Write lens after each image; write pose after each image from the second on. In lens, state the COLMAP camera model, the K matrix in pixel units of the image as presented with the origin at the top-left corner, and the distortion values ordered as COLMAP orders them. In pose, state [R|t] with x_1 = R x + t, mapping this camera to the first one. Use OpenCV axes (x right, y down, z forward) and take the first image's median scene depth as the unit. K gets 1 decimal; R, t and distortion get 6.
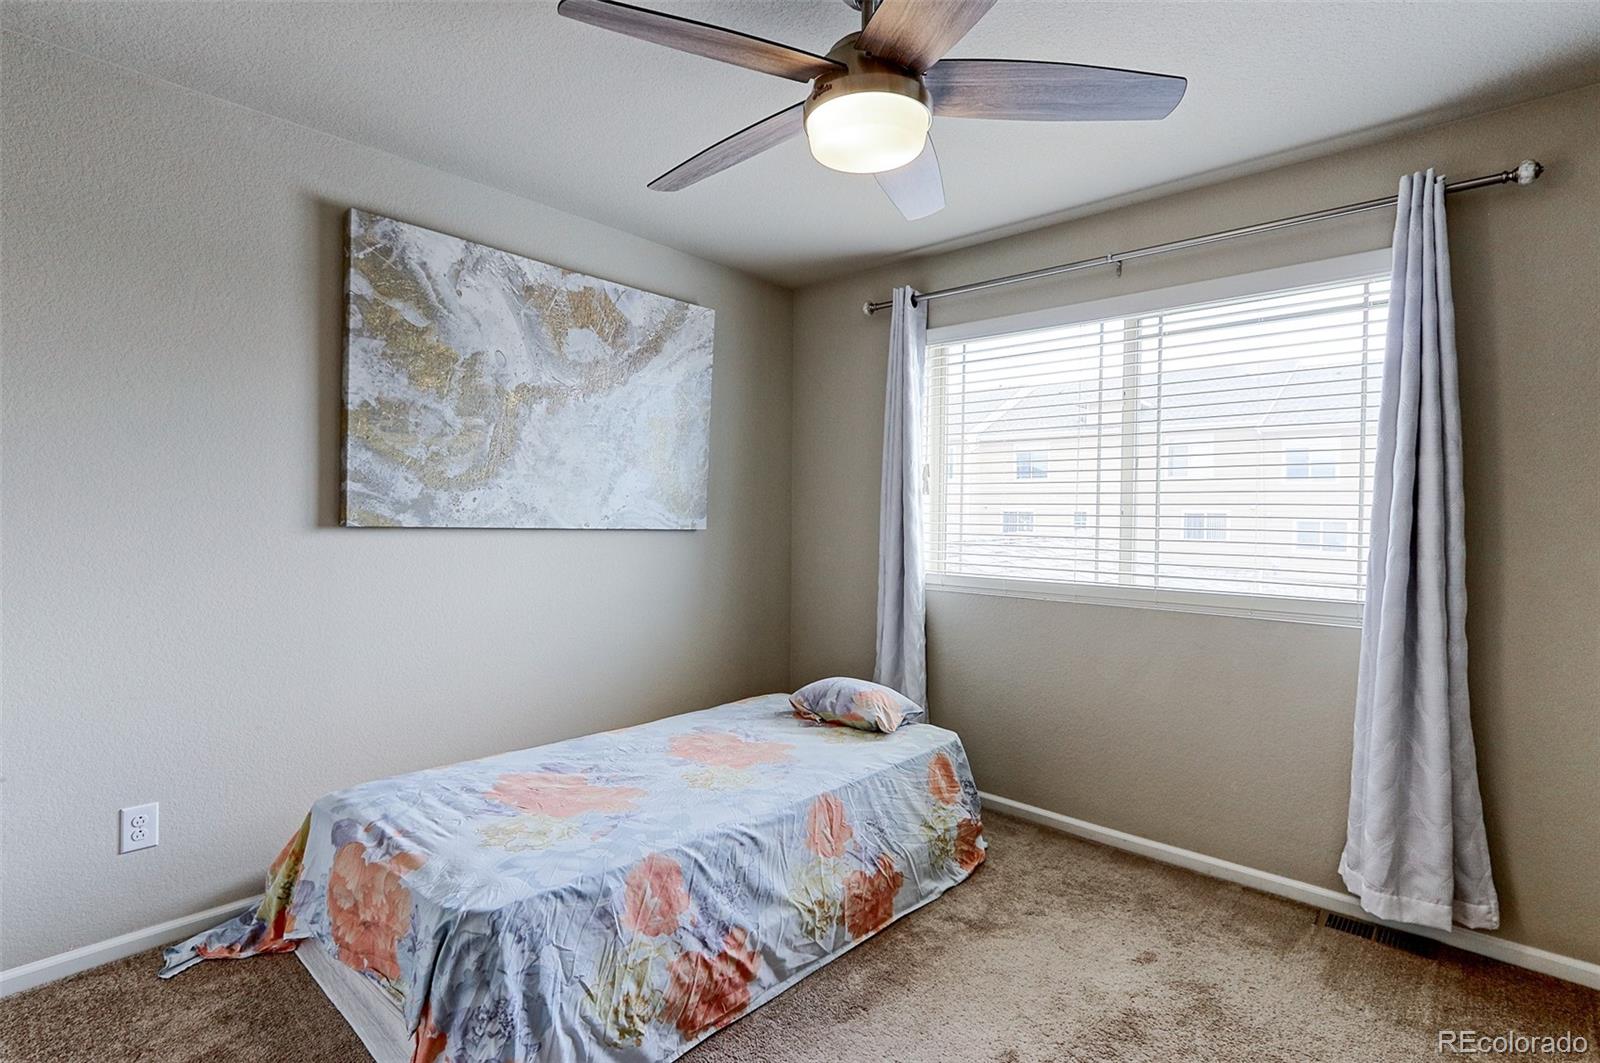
lens RADIAL K [[762.4, 0, 805.2], [0, 762.4, 521.4], [0, 0, 1]] dist [0.001075, 0.000990]
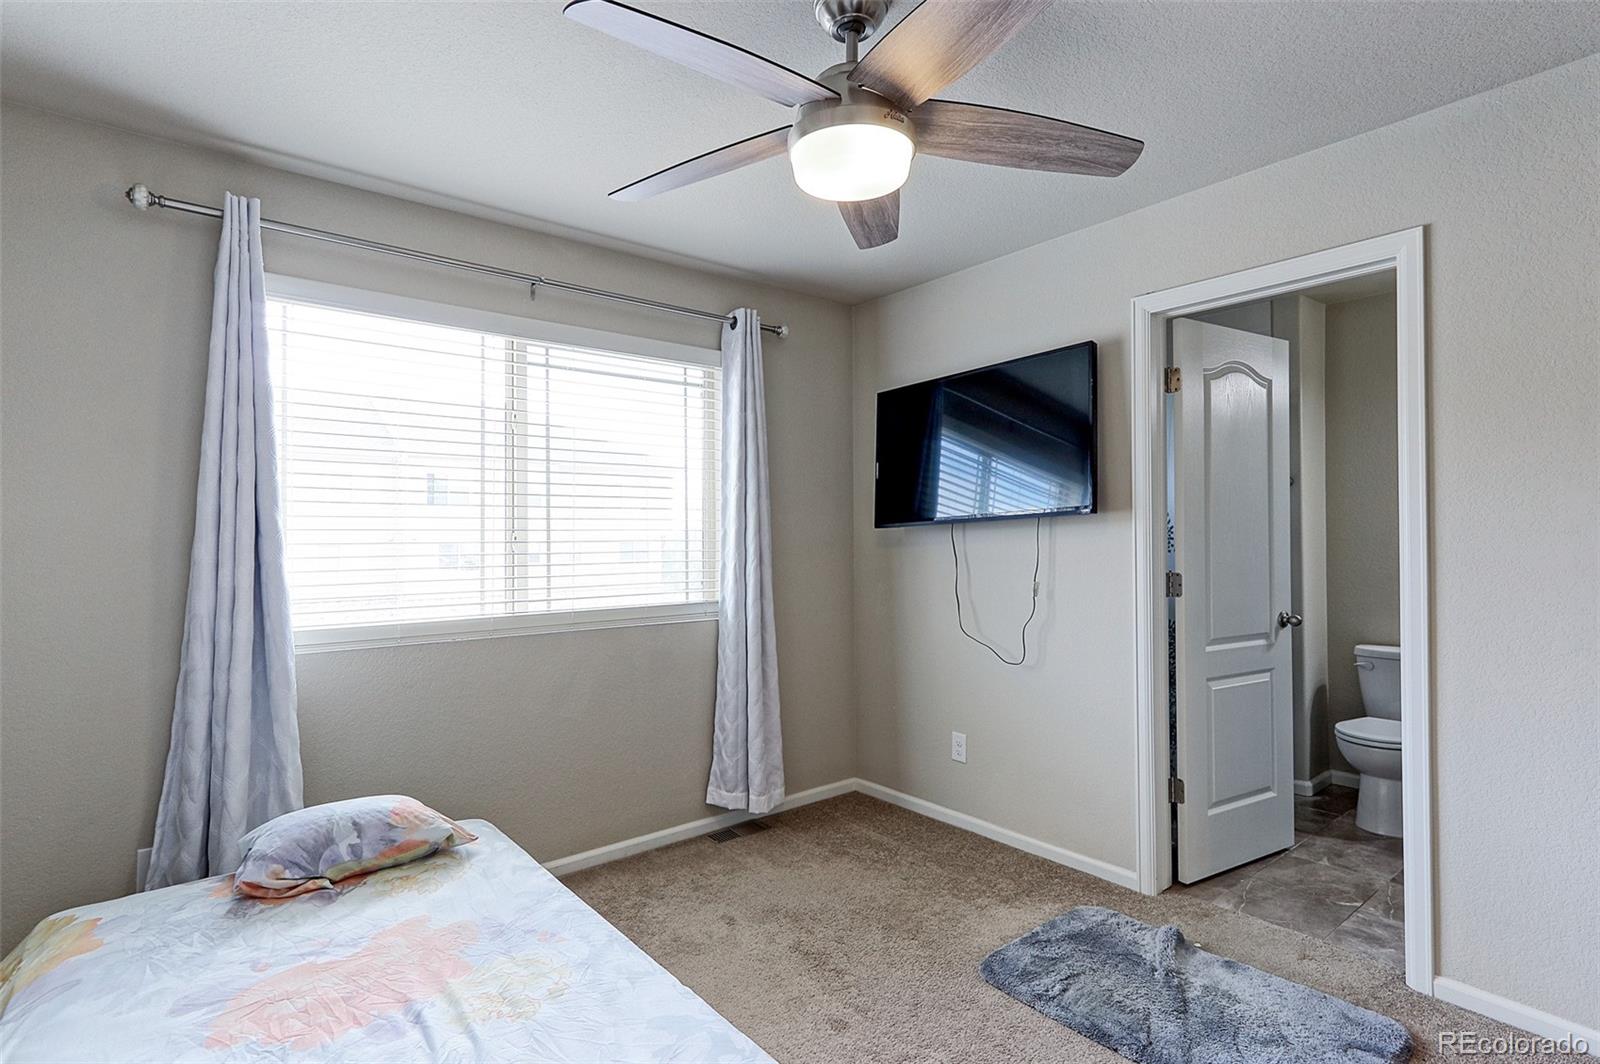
lens RADIAL K [[762.4, 0, 803.9], [0, 762.4, 528.3], [0, 0, 1]] dist [0.001075, 0.000990]
pose [[0.170427, -0.000393, 0.985370, -0.537168], [0.023178, 0.999725, -0.003610, -0.014208], [-0.985098, 0.023454, 0.170390, 0.532179]]
